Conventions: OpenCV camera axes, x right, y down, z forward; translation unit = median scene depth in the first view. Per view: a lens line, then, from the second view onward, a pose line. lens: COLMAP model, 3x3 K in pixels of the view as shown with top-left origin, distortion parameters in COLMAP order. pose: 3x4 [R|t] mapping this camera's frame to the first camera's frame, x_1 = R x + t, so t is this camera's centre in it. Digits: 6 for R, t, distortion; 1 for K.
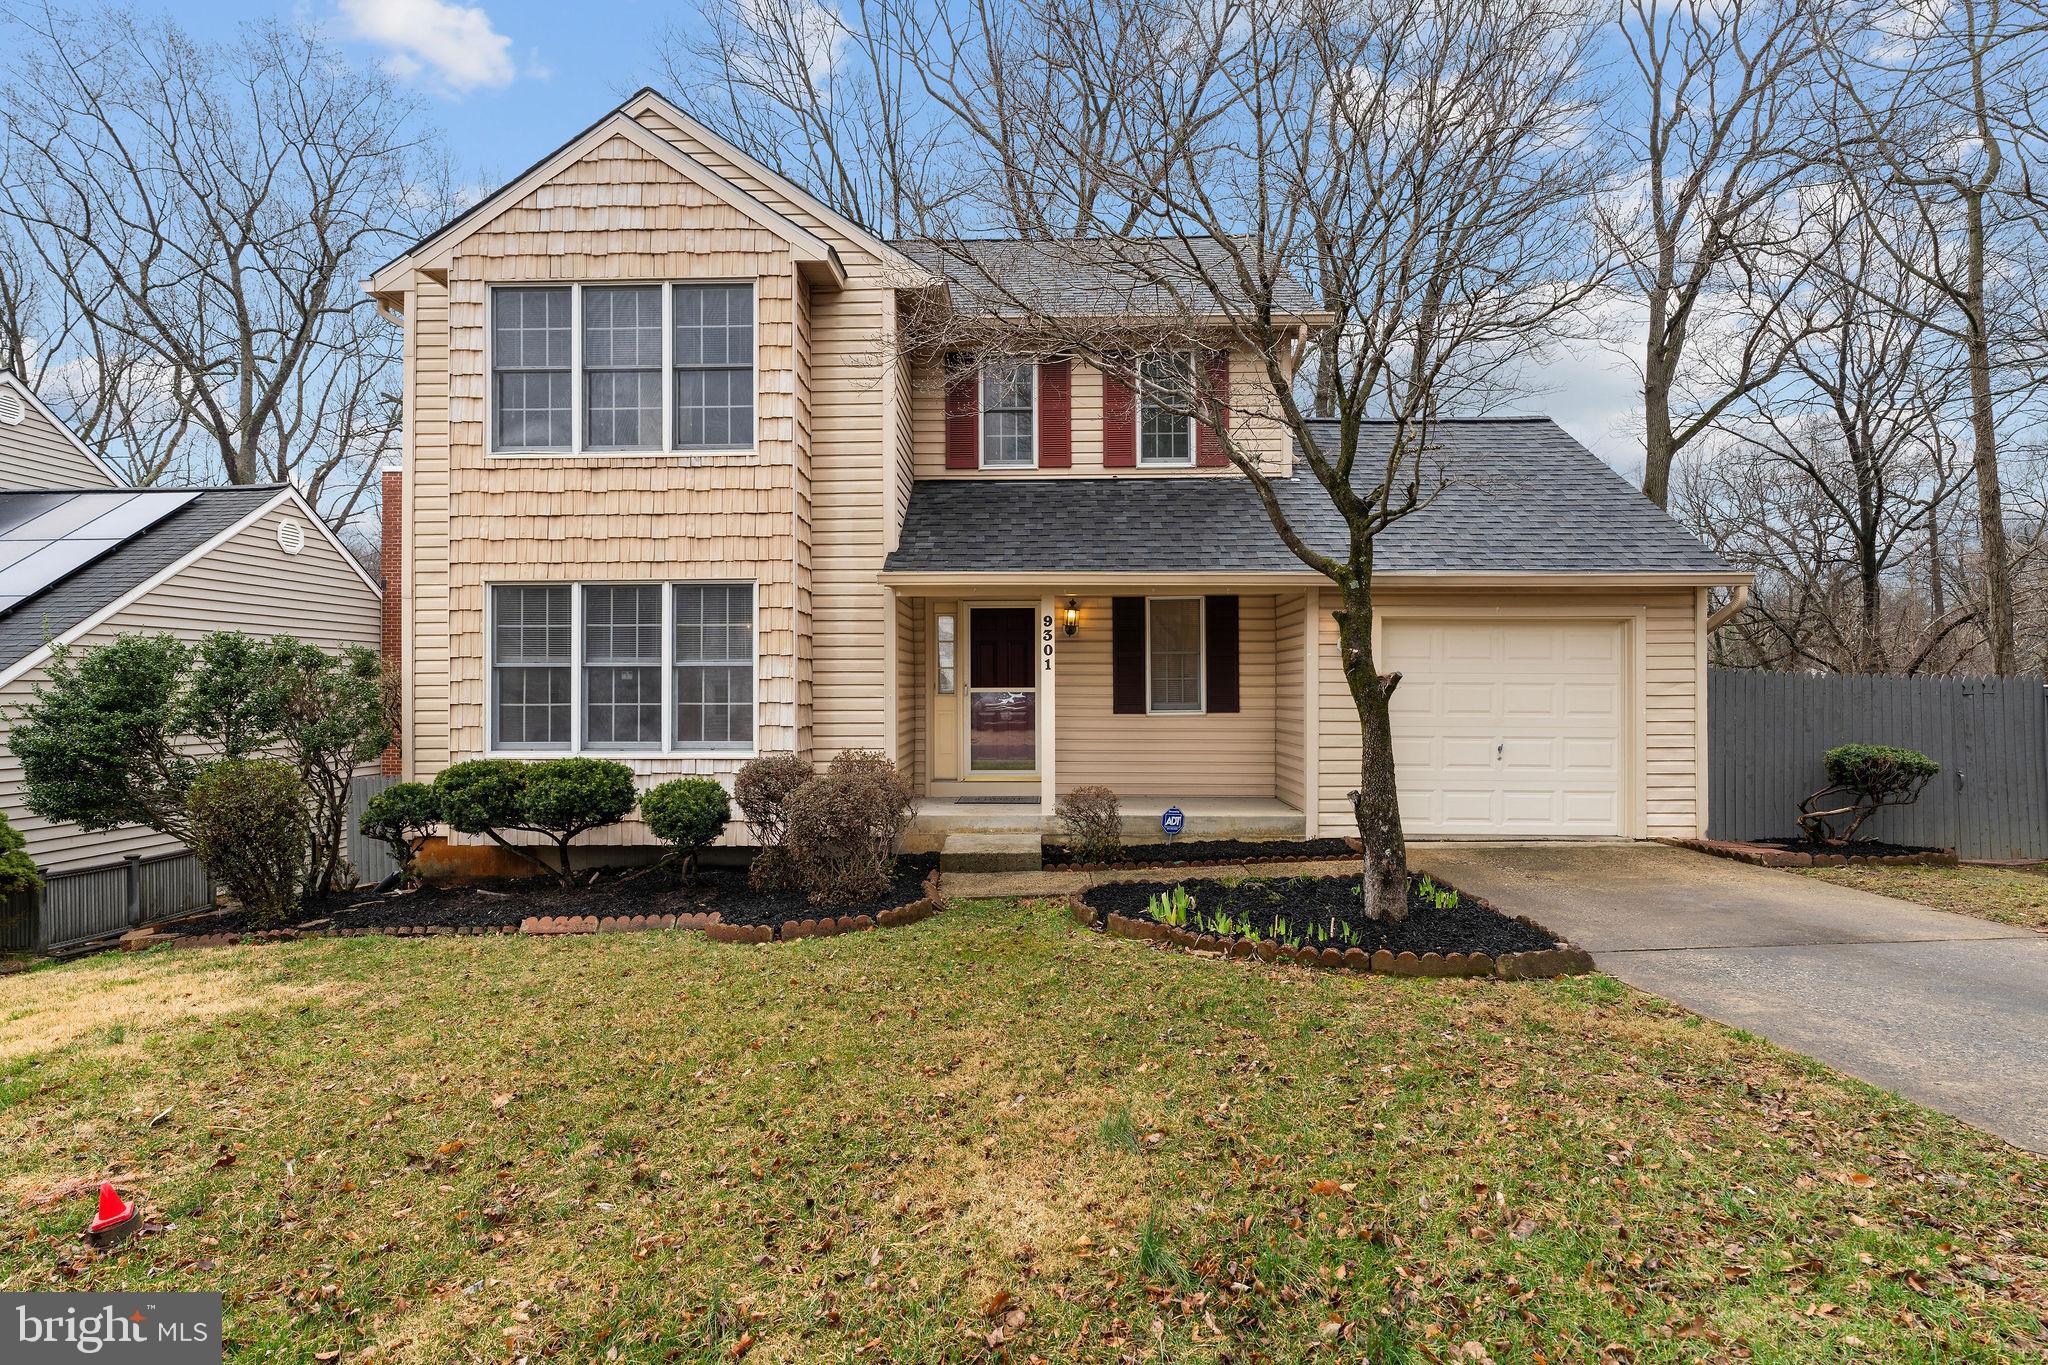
lens RADIAL K [[1047.5, 0, 1022.7], [0, 1047.5, 681.2], [0, 0, 1]] dist [-0.013413, -0.000839]
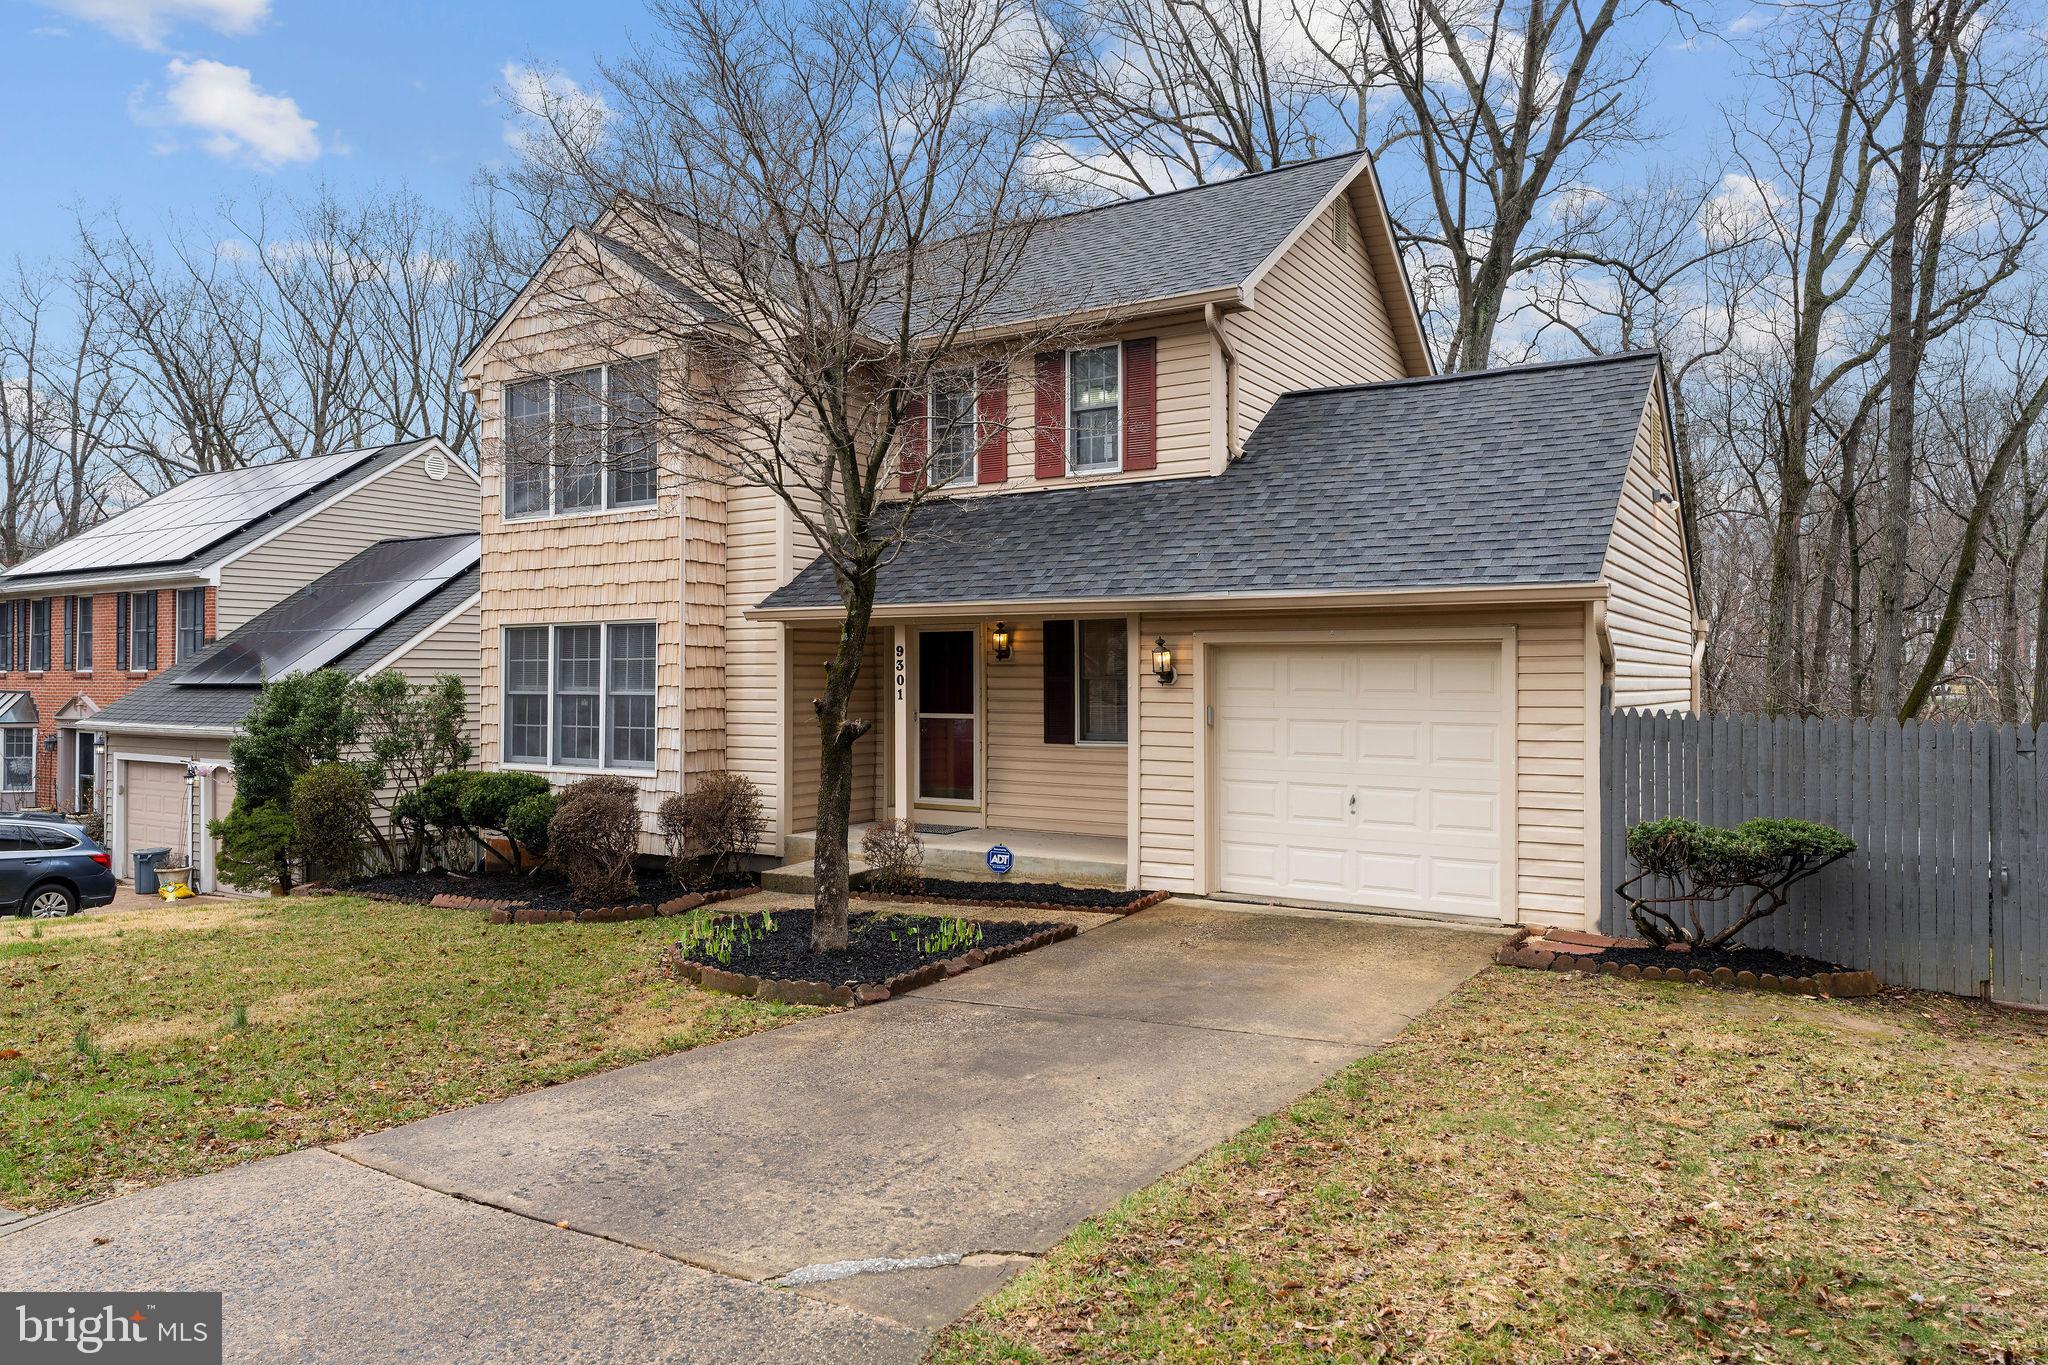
lens RADIAL K [[1366.2, 0, 1022.1], [0, 1366.2, 681.4], [0, 0, 1]] dist [-0.011145, -0.001467]
pose [[0.858720, 0.002618, -0.512438, 0.799566], [0.001387, 0.999971, 0.007433, -0.038489], [0.512443, -0.007093, 0.858692, -0.061813]]
